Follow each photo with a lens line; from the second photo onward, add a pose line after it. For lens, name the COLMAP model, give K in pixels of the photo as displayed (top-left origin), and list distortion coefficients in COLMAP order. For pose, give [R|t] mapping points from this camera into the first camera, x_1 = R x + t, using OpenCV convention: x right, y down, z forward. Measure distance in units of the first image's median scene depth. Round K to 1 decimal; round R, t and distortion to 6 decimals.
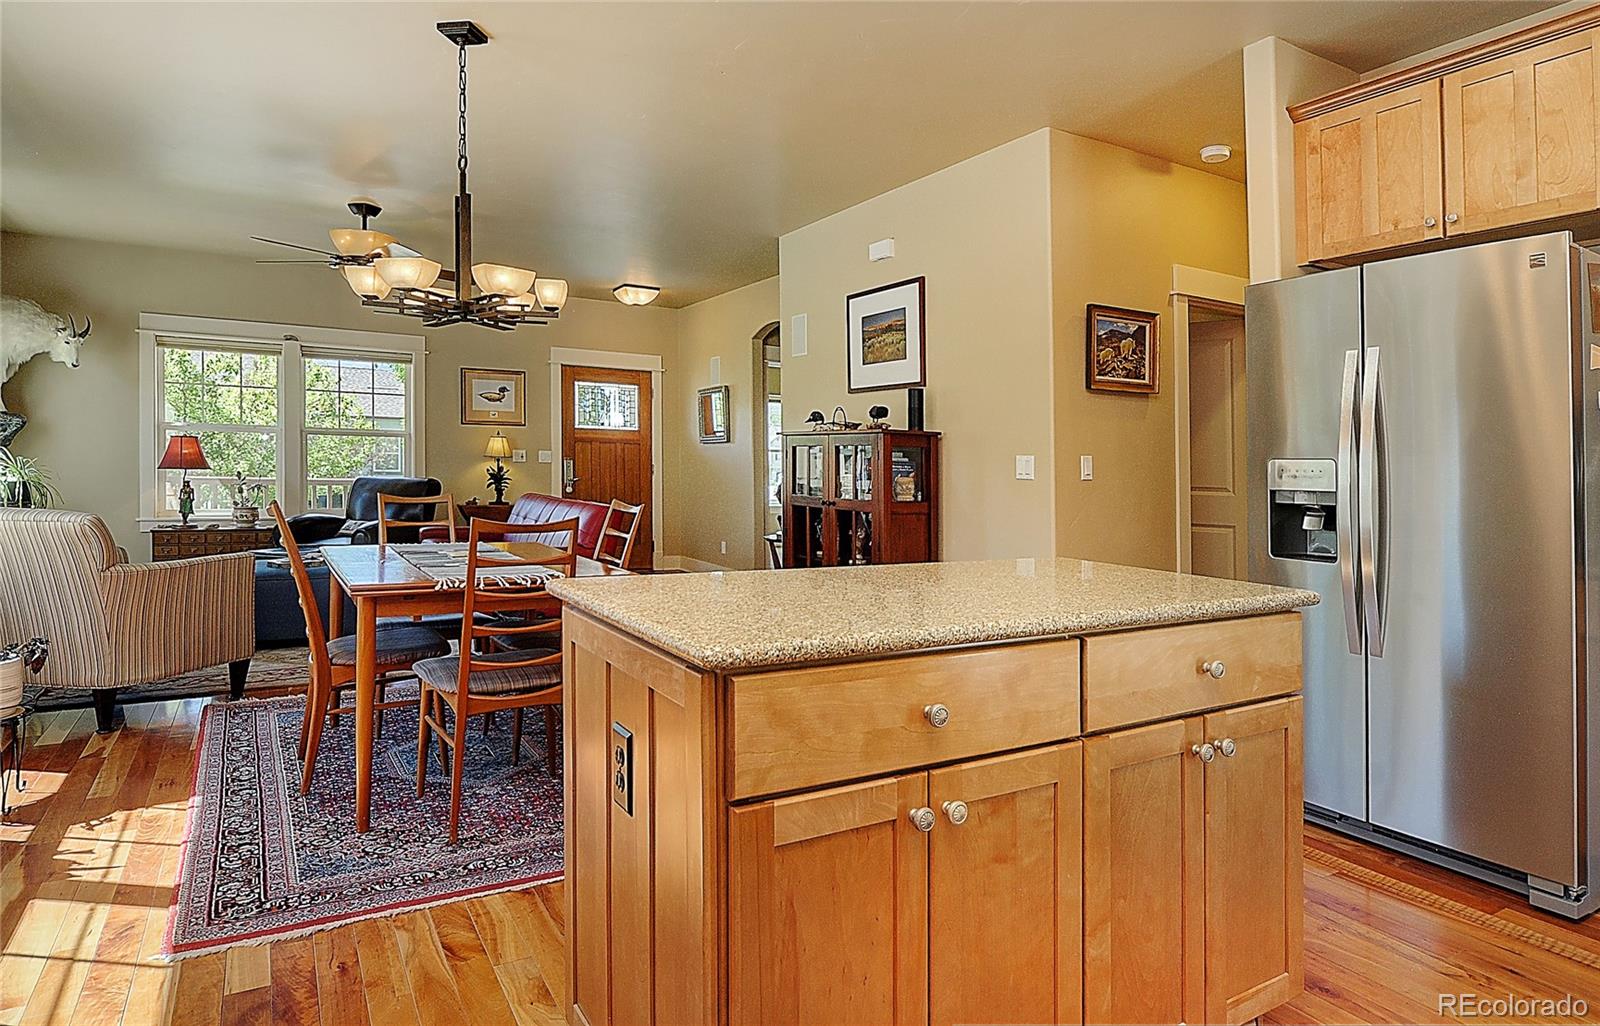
lens RADIAL K [[915.0, 0, 800.0], [0, 915.0, 513.0], [0, 0, 1]] dist [-0.000387, 0.000078]
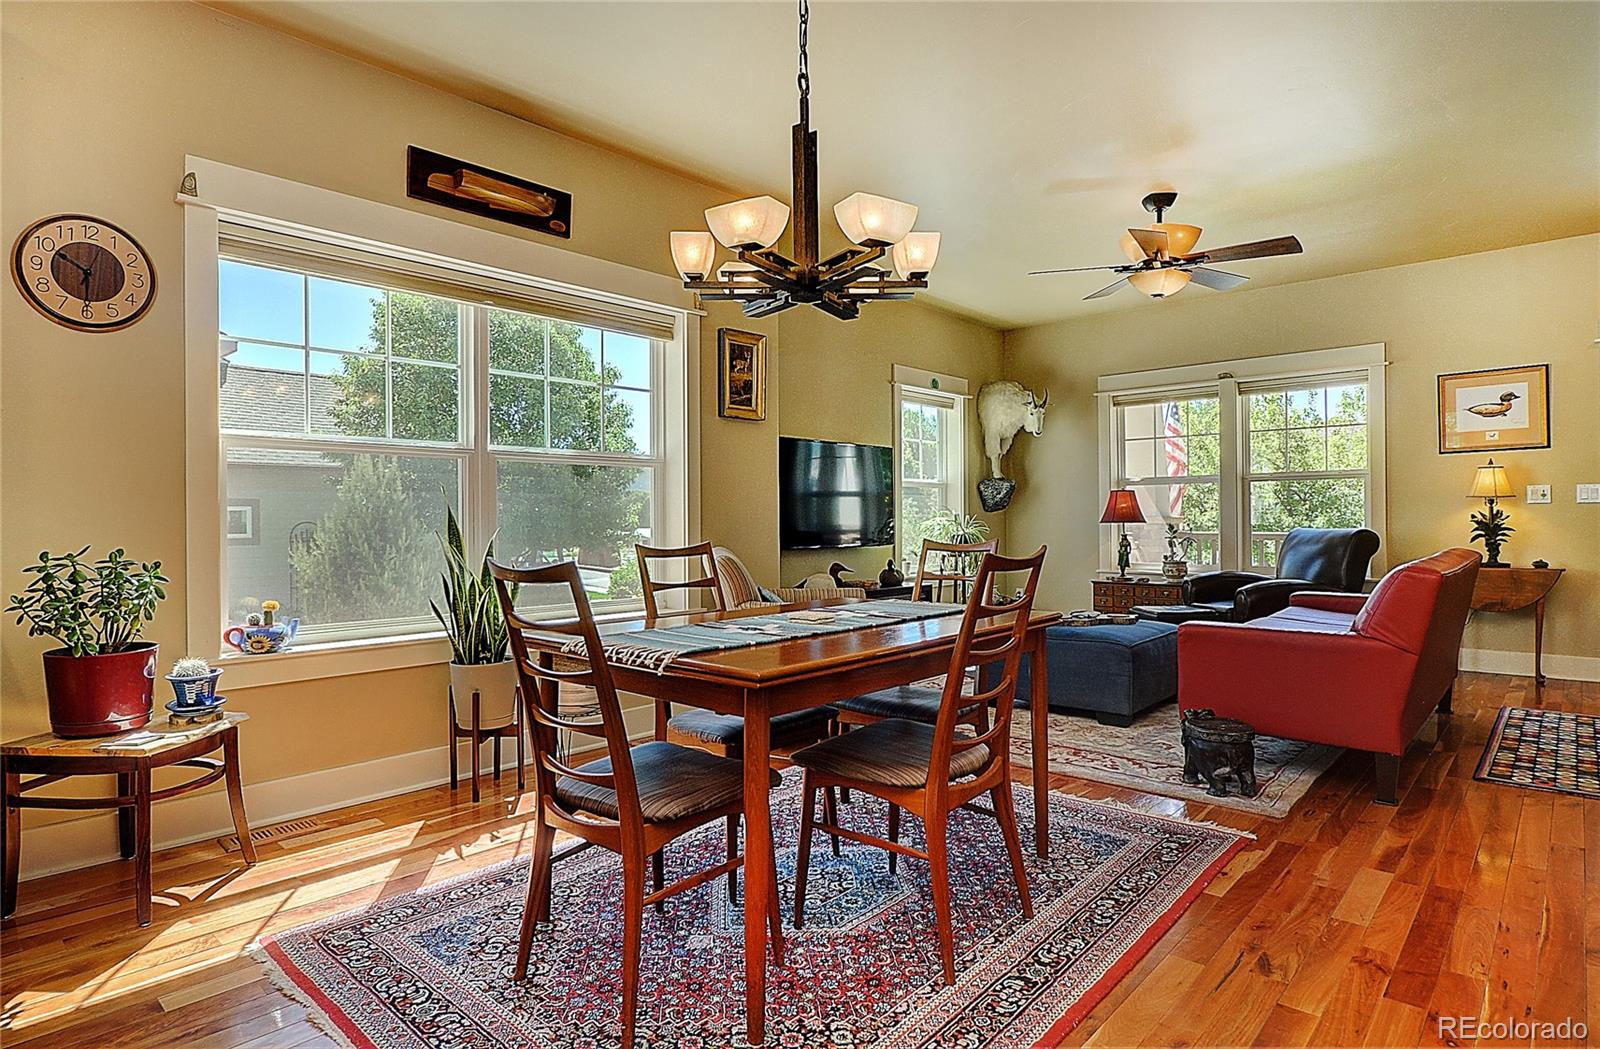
lens RADIAL K [[882.1, 0, 800.0], [0, 882.1, 524.5], [0, 0, 1]] dist [-0.006272, -0.001174]
pose [[0.308974, -0.018675, -0.950887, 0.145931], [-0.034768, 0.998917, -0.030916, -0.003046], [0.950435, 0.042613, 0.307990, 0.350303]]
